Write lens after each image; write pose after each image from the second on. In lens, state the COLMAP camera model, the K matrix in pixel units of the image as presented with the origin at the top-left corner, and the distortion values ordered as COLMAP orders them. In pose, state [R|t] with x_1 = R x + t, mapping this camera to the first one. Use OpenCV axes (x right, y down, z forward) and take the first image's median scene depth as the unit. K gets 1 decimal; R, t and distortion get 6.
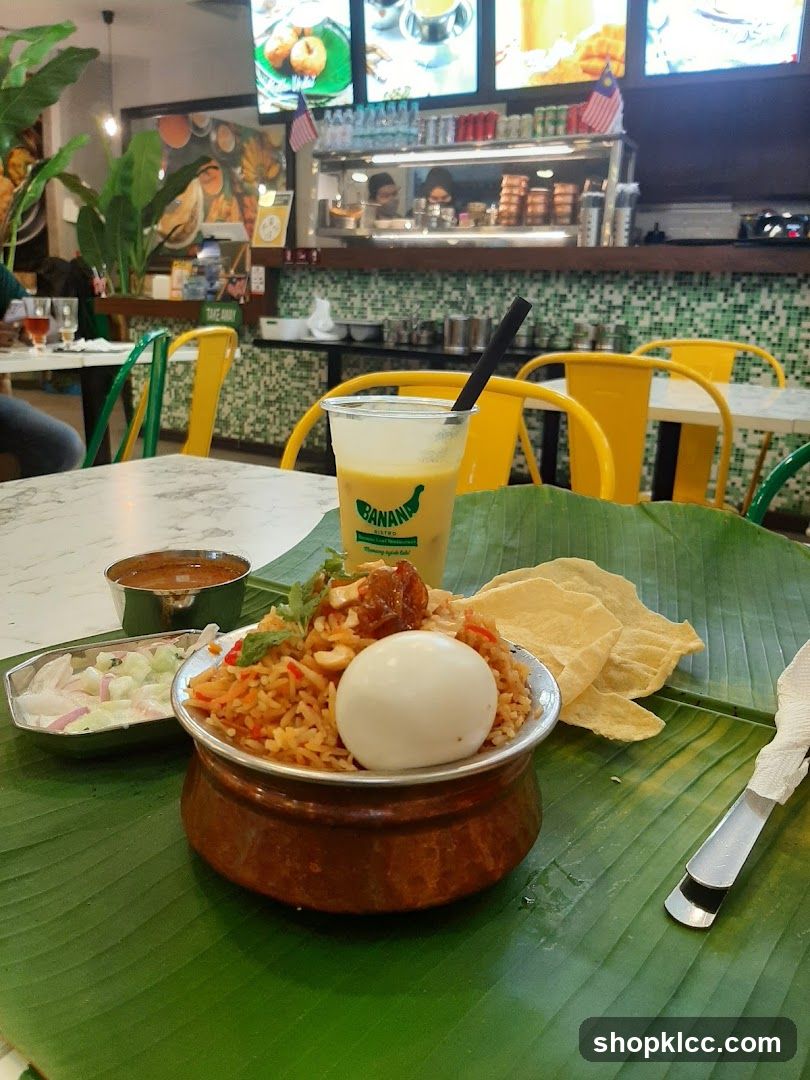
lens RADIAL K [[965.5, 0, 405.0], [0, 965.5, 540.0], [0, 0, 1]] dist [0.108883, -0.308141]
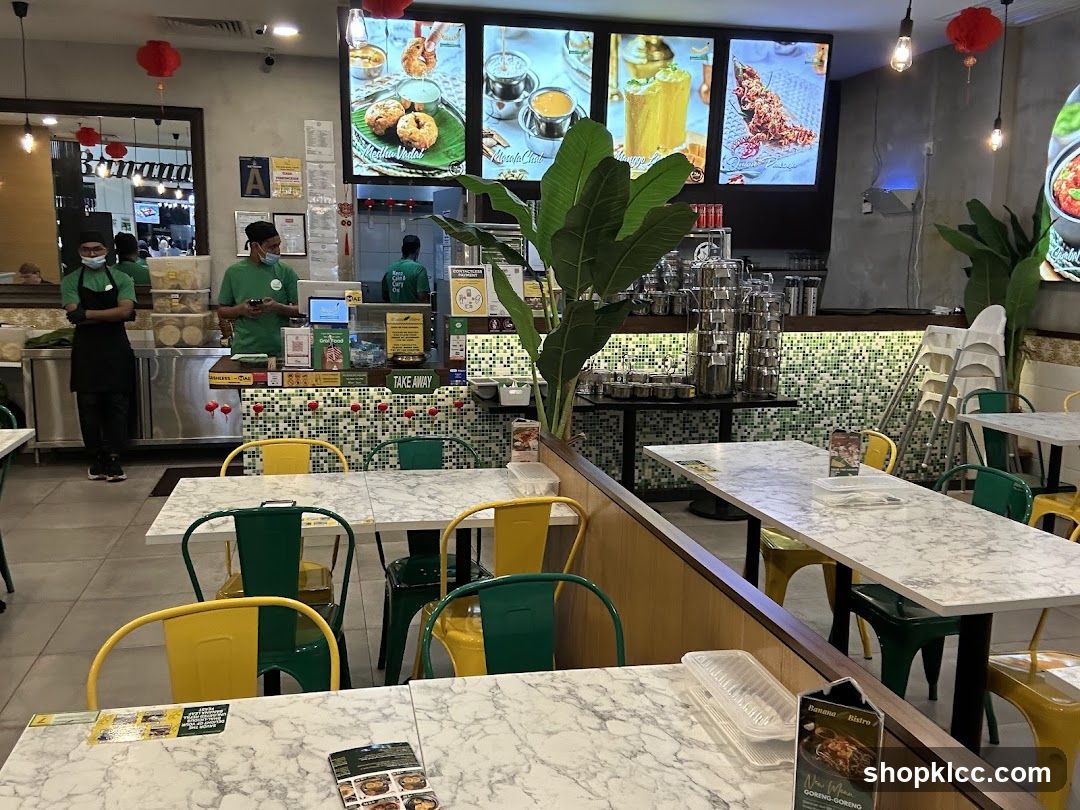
lens RADIAL K [[965.5, 0, 540.0], [0, 965.5, 405.0], [0, 0, 1]] dist [0.108883, -0.308141]
pose [[0.686325, -0.126848, 0.716147, -0.830704], [0.181329, 0.983422, 0.000410, -0.187739], [-0.704327, 0.129577, 0.697949, 0.218220]]
